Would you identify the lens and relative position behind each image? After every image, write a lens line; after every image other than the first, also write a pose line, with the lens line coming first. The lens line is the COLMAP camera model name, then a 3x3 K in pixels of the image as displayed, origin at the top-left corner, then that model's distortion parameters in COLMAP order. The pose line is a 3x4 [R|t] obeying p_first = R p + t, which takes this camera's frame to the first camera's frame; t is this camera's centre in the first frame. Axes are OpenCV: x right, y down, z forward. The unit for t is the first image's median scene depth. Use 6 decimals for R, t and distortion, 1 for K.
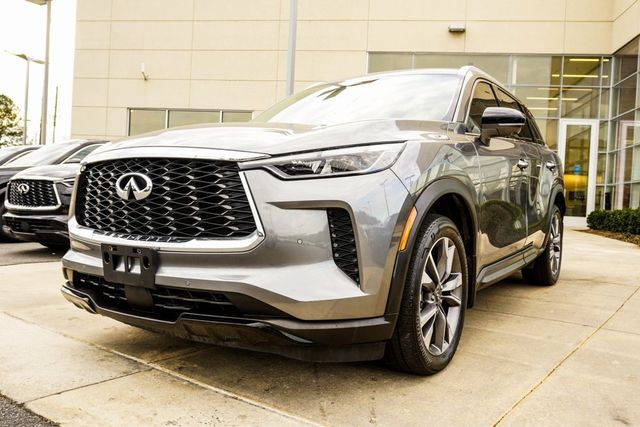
lens RADIAL K [[550.9, 0, 320.0], [0, 550.9, 213.5], [0, 0, 1]] dist [-0.005381, -0.005779]
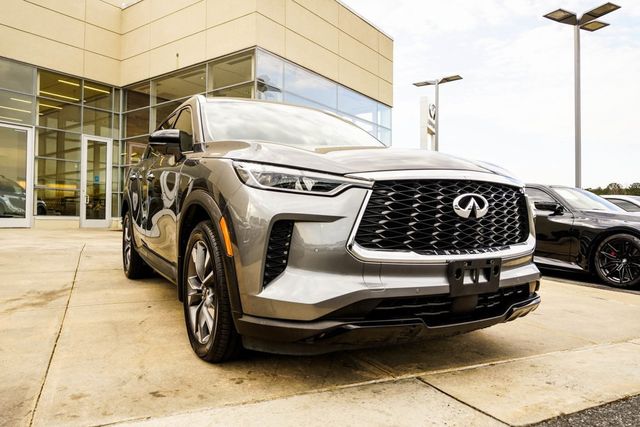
lens RADIAL K [[463.8, 0, 320.0], [0, 463.8, 213.5], [0, 0, 1]] dist [-0.006959, -0.004172]
pose [[0.452387, -0.024504, 0.891485, -1.265246], [0.026265, 0.999555, 0.014146, -0.052947], [-0.891435, 0.017016, 0.452829, 0.817574]]
